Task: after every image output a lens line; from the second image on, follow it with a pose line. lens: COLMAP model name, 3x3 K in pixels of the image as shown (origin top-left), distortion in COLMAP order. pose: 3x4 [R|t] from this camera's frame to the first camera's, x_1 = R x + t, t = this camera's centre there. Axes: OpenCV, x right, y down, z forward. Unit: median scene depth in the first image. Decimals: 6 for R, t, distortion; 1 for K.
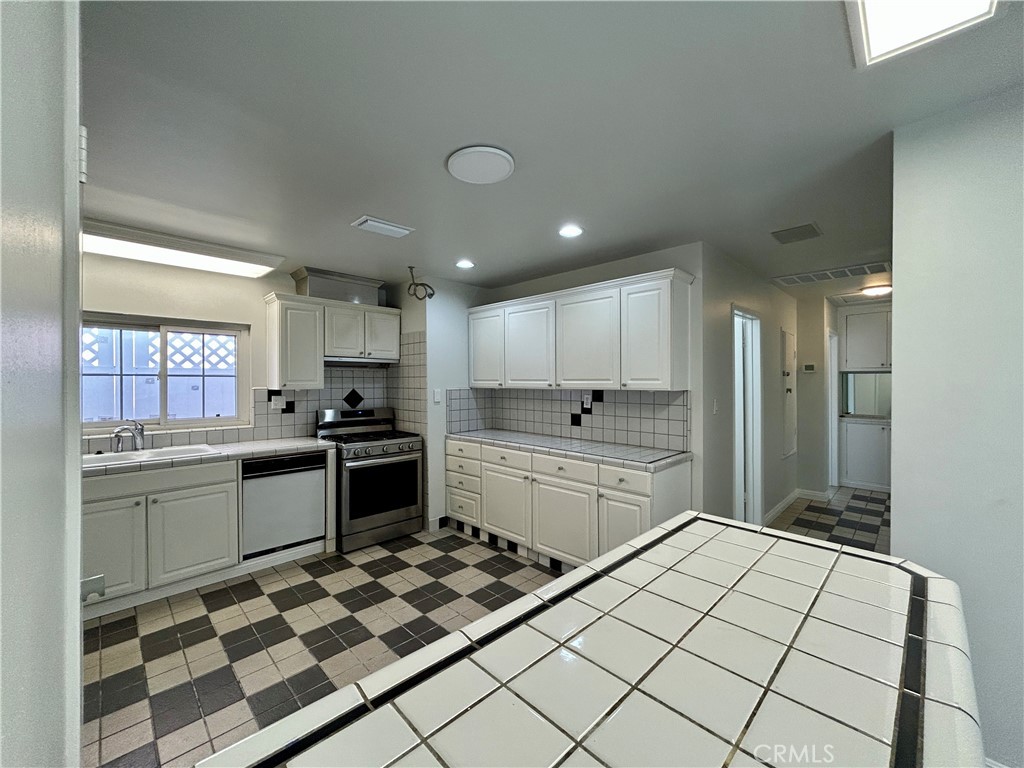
lens RADIAL K [[412.8, 0, 502.5], [0, 412.8, 382.0], [0, 0, 1]] dist [-0.001127, 0.000484]
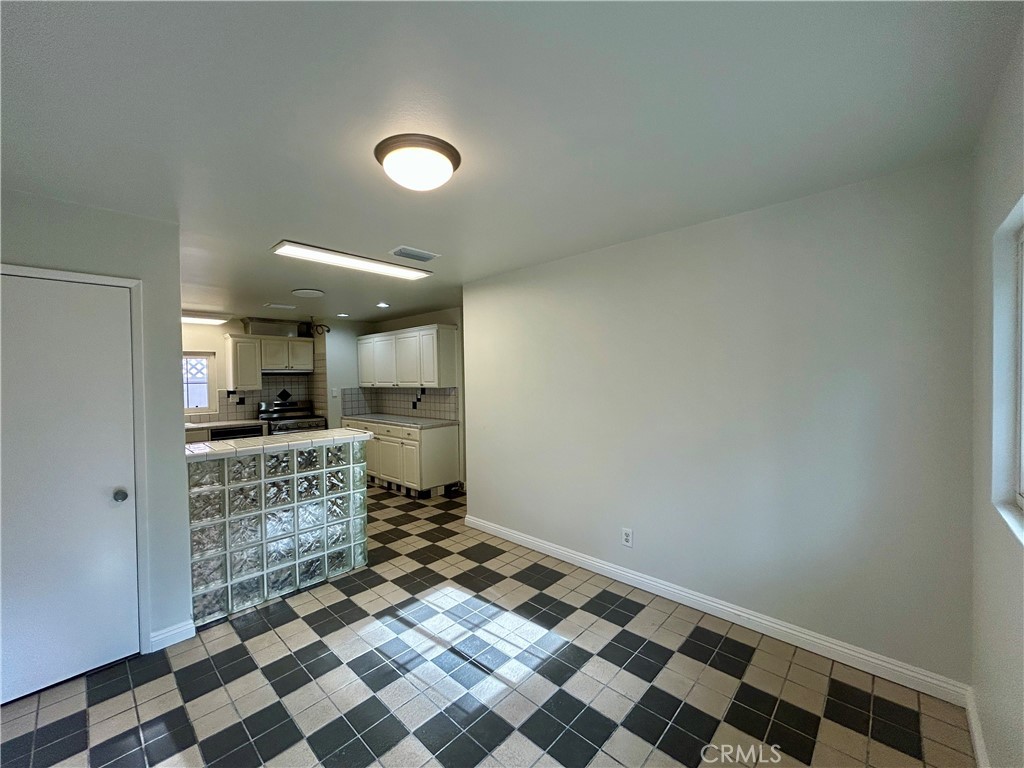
lens RADIAL K [[412.8, 0, 507.8], [0, 412.8, 385.6], [0, 0, 1]] dist [-0.001127, 0.000484]
pose [[0.999382, -0.017789, 0.030326, 0.498851], [0.017121, 0.999608, 0.022147, -0.019096], [-0.030708, -0.021614, 0.999295, -0.679557]]
